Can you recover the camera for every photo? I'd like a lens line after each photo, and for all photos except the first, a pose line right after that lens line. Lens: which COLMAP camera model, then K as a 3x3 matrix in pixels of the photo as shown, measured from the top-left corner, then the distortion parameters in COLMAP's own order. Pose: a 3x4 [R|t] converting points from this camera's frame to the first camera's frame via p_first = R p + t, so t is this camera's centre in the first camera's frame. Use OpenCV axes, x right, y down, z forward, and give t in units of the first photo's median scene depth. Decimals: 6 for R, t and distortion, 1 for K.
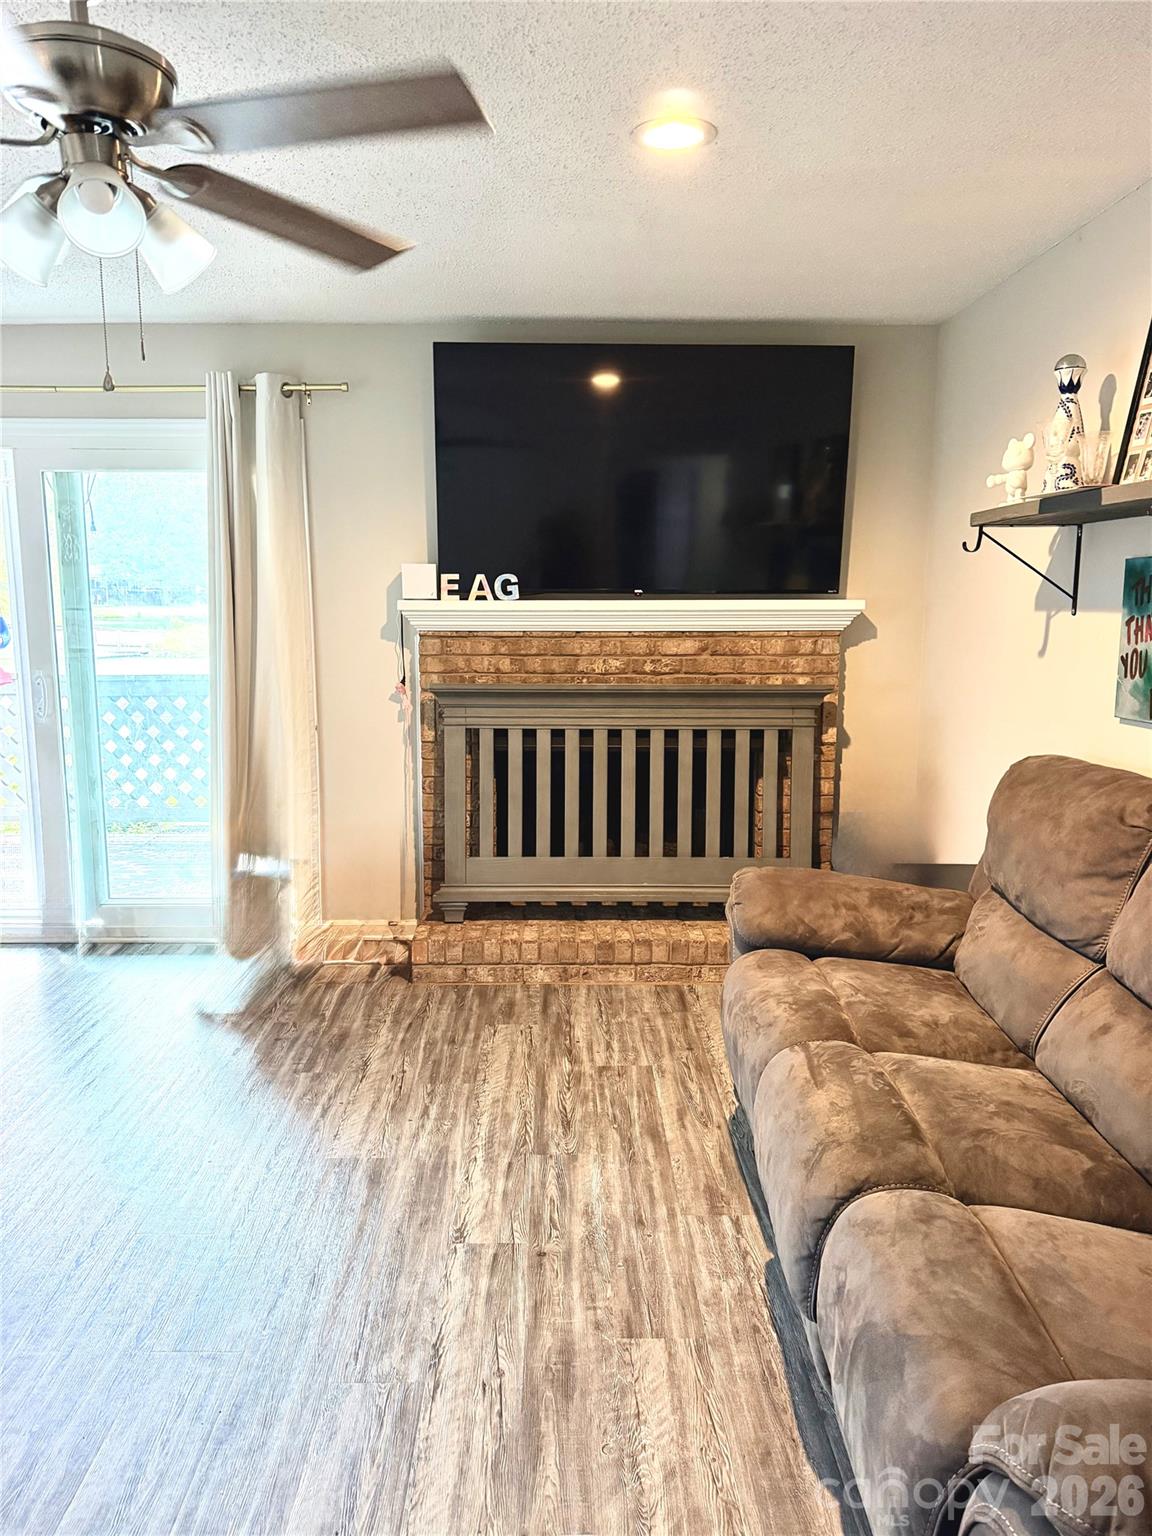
lens RADIAL K [[1083.7, 0, 585.3], [0, 1083.7, 776.1], [0, 0, 1]] dist [0.059626, -0.070858]
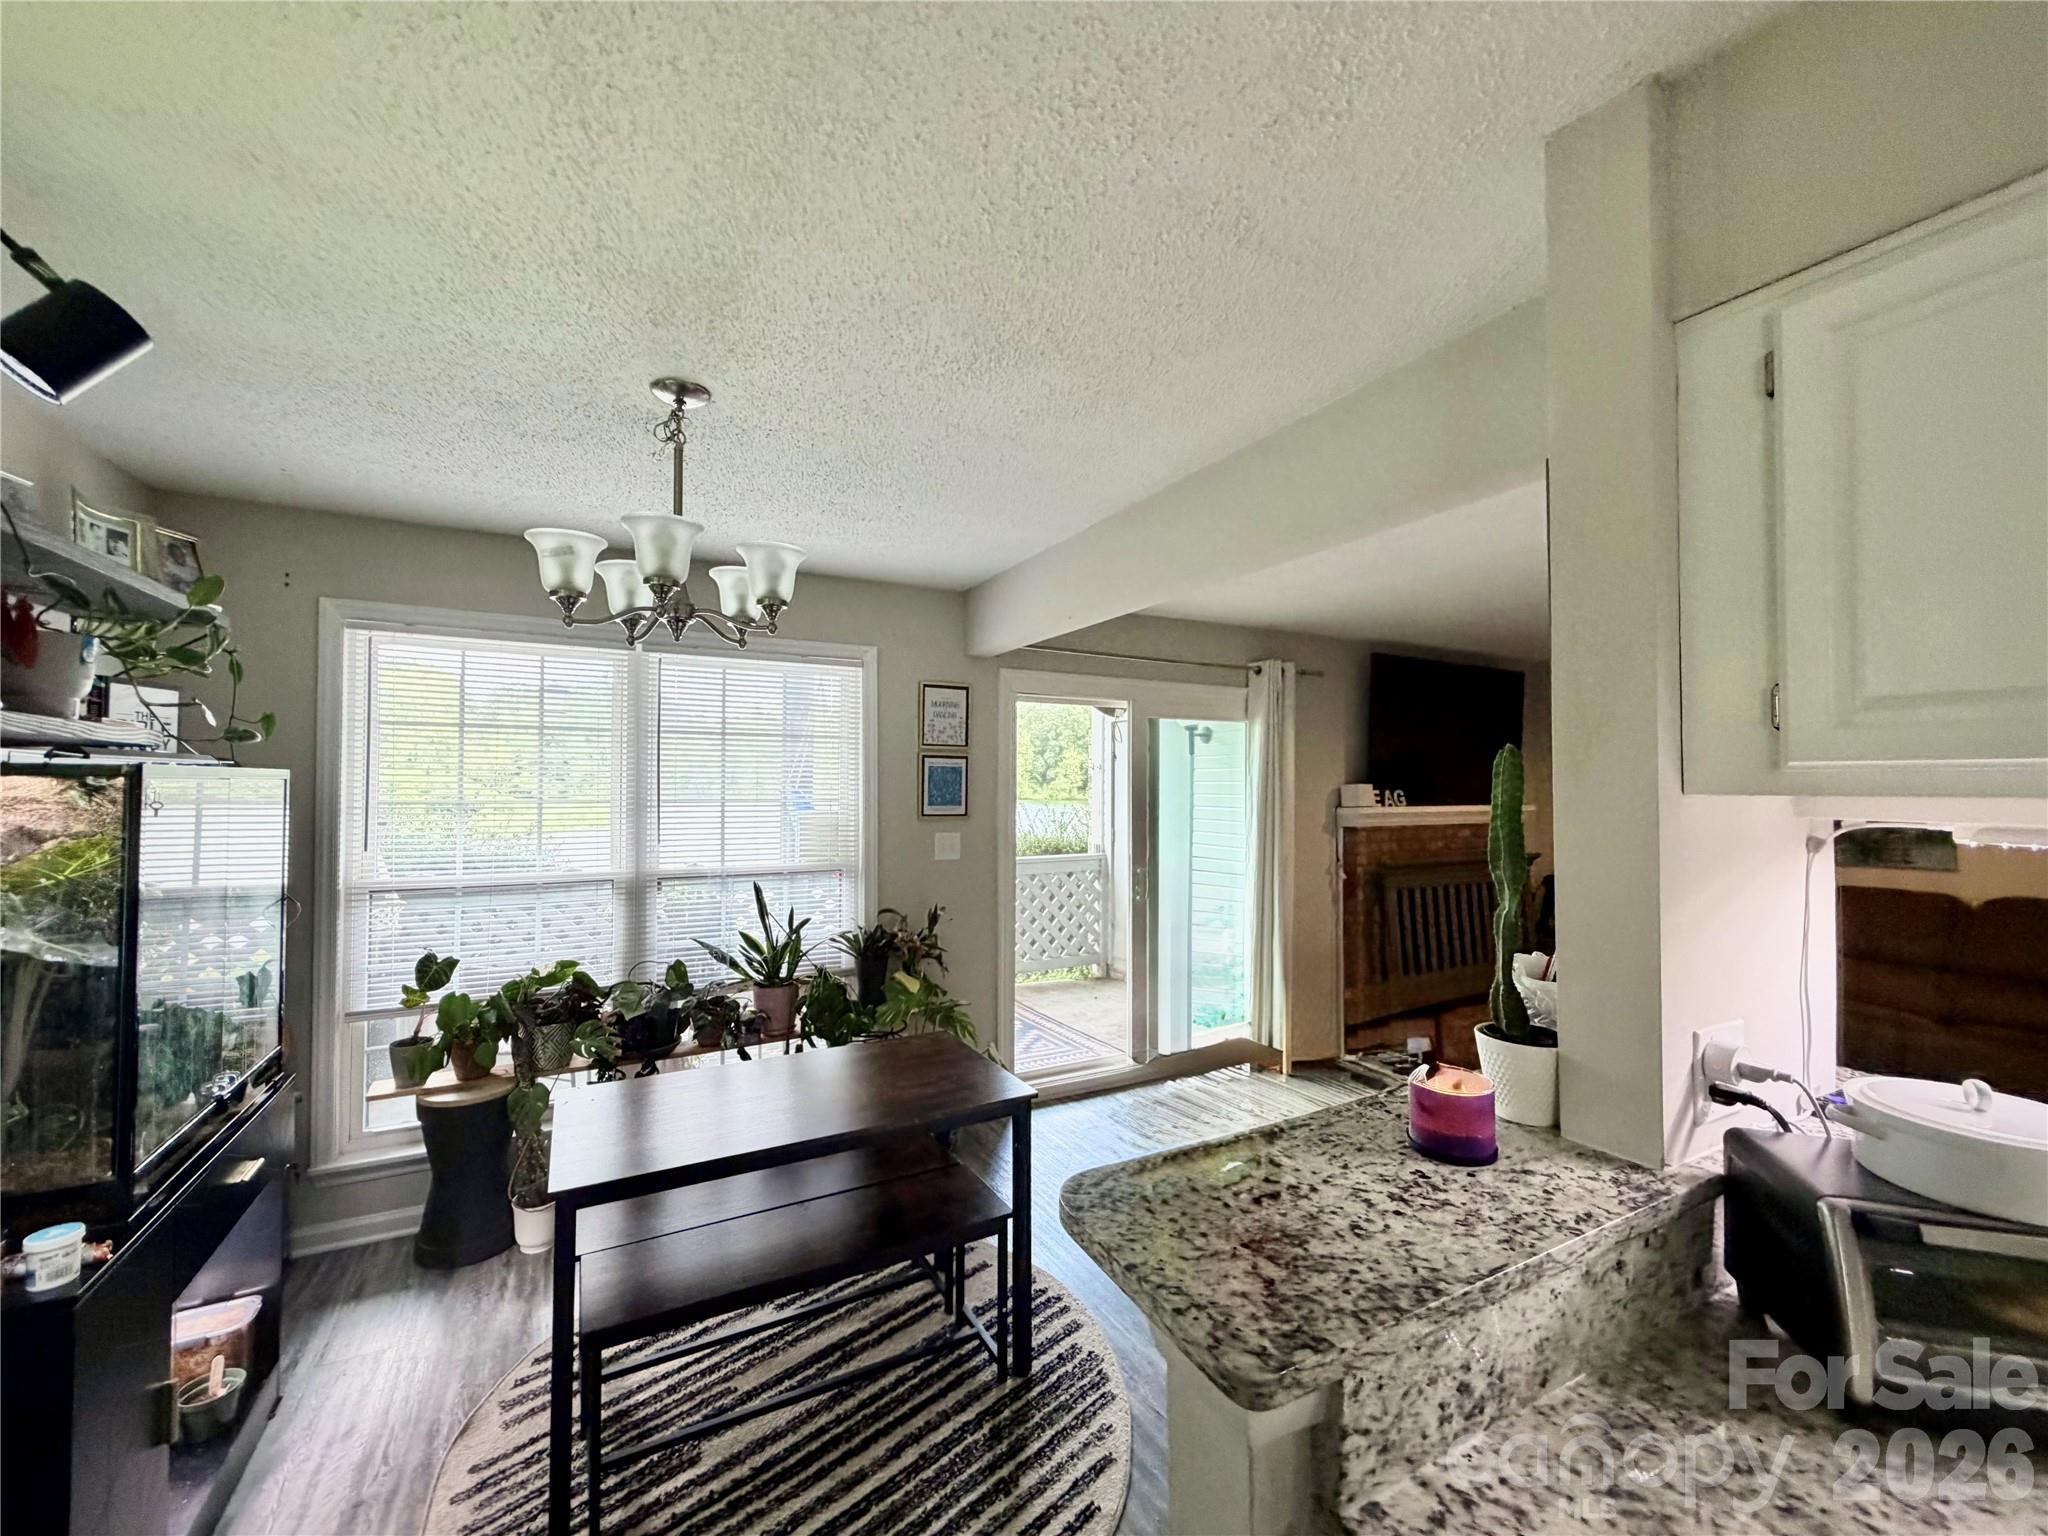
lens RADIAL K [[820.2, 0, 1015.1], [0, 820.2, 773.7], [0, 0, 1]] dist [0.002252, -0.000061]
pose [[0.894945, 0.006791, 0.446125, -1.120331], [0.076862, 0.982589, -0.169145, -0.049944], [-0.439507, 0.185666, 0.878841, 0.185427]]
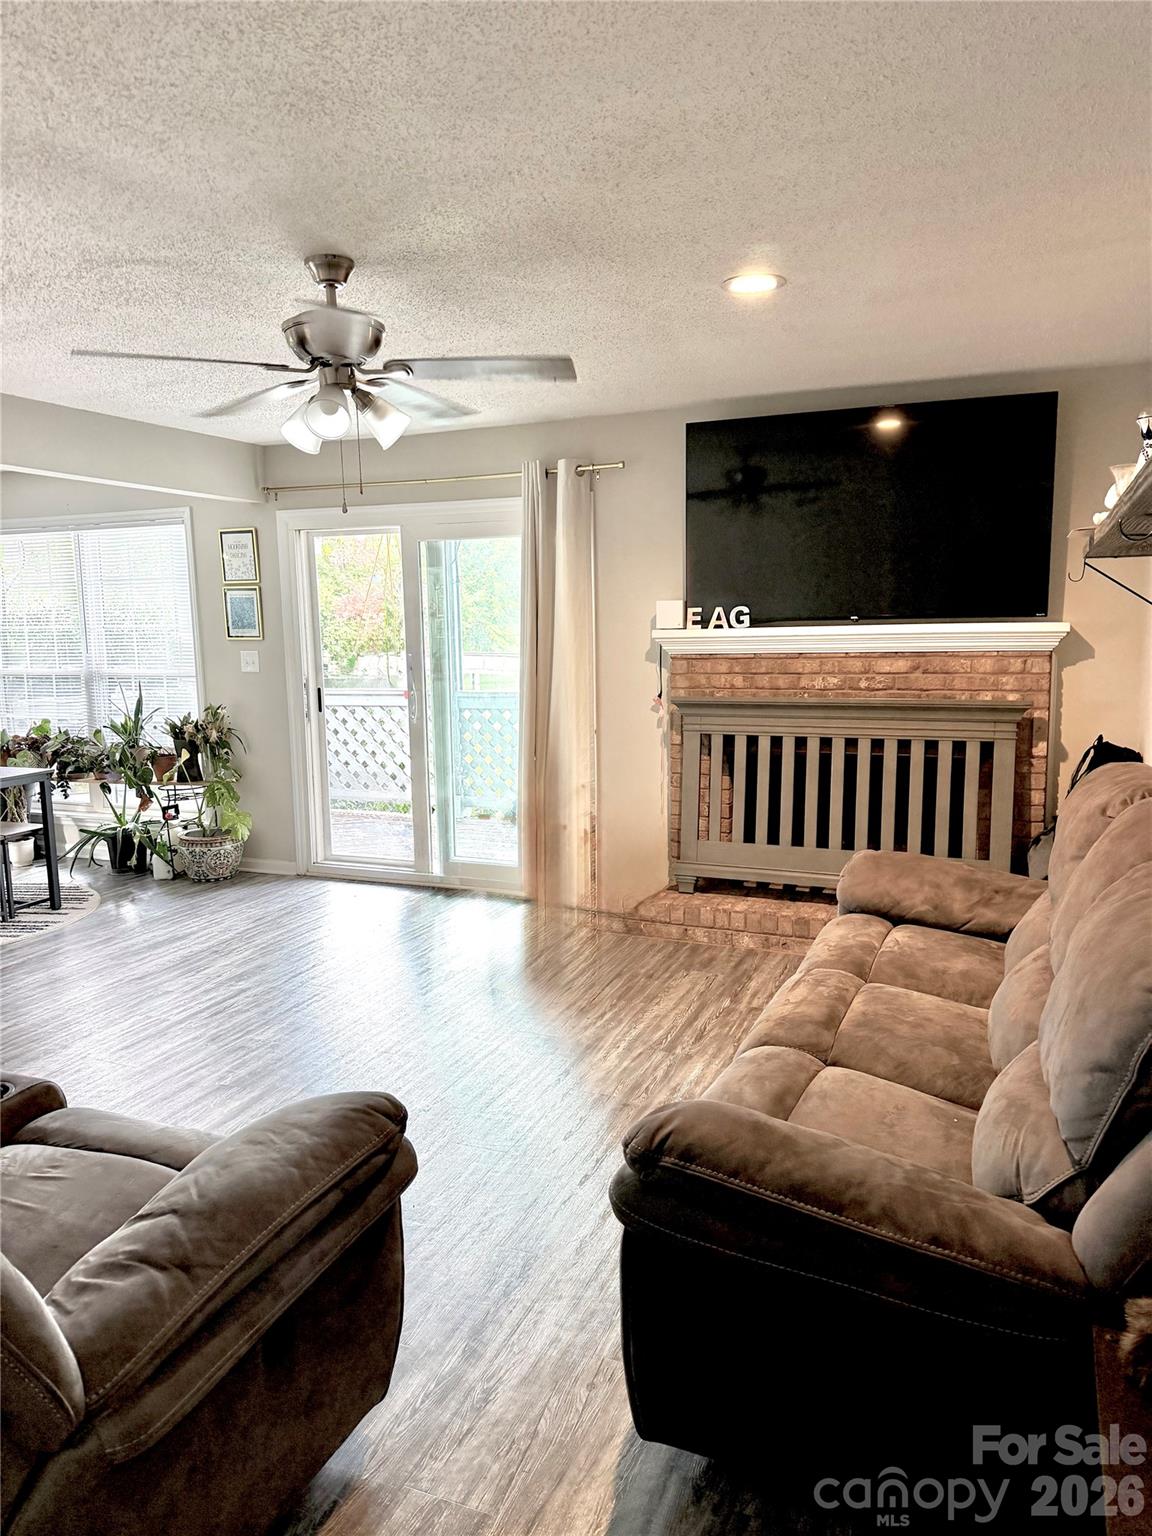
lens RADIAL K [[1083.7, 0, 559.9], [0, 1083.7, 773.4], [0, 0, 1]] dist [0.059626, -0.070858]
pose [[0.910717, 0.039302, -0.411157, 0.249145], [-0.048725, 0.998735, -0.012459, 0.023672], [0.410147, 0.031380, 0.911479, -0.174313]]
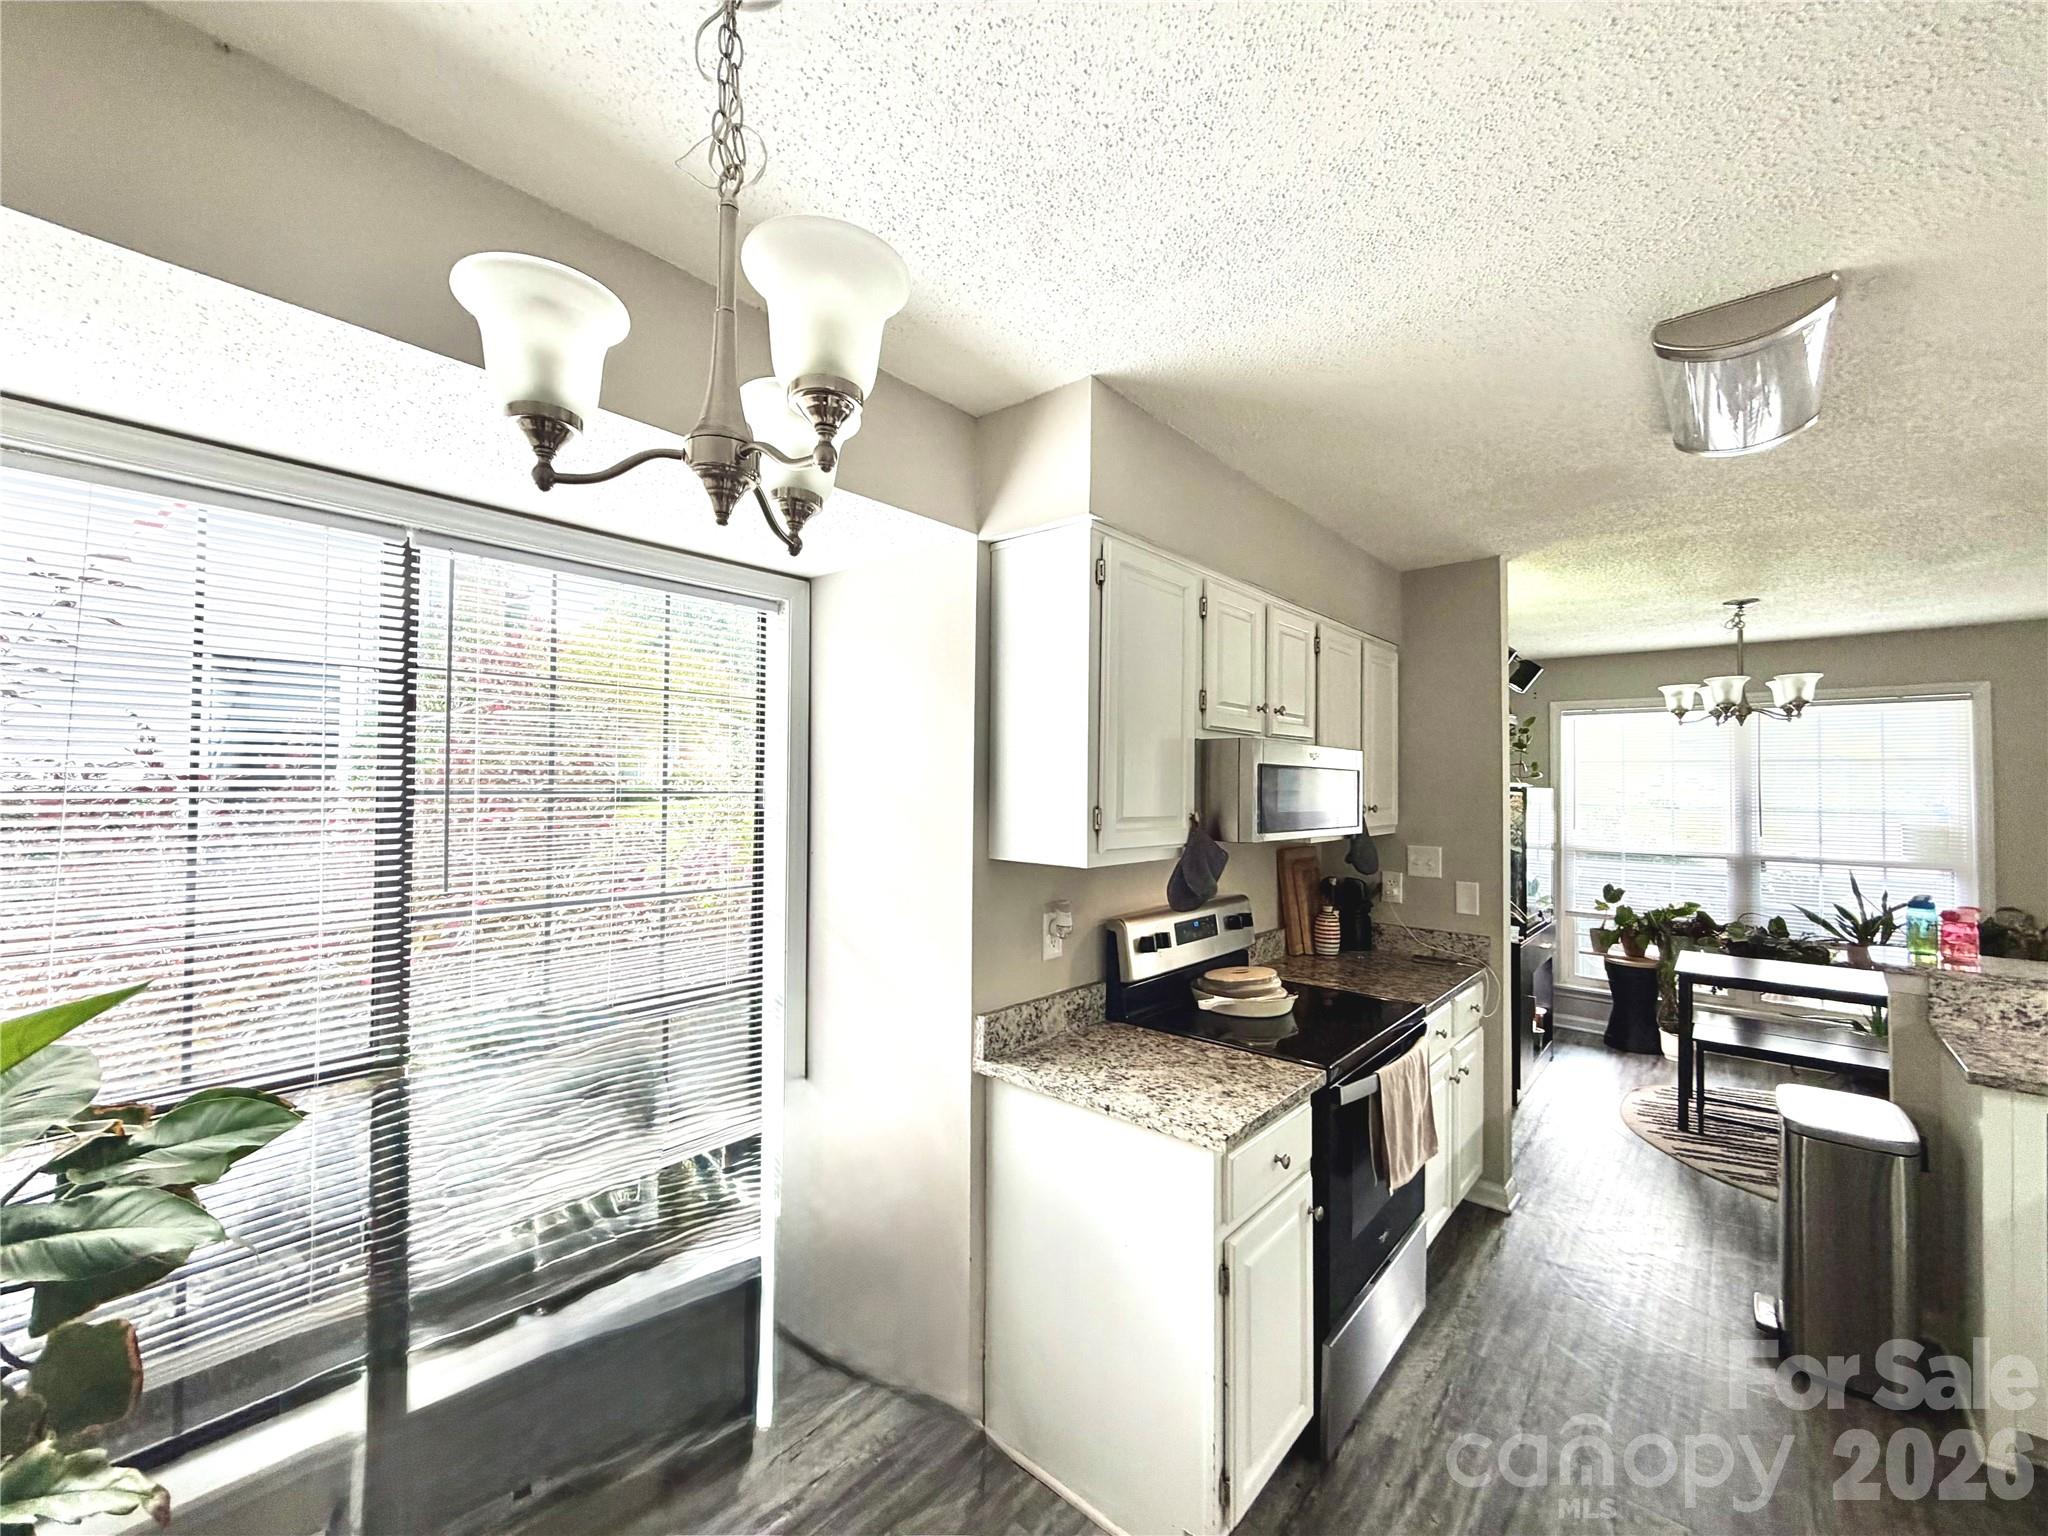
lens RADIAL K [[820.2, 0, 1020.2], [0, 820.2, 767.0], [0, 0, 1]] dist [0.002252, -0.000061]
pose [[0.735153, -0.009637, -0.677832, -1.057736], [-0.128886, 0.979674, -0.153713, 0.074181], [0.665536, 0.200366, 0.718968, -0.518679]]
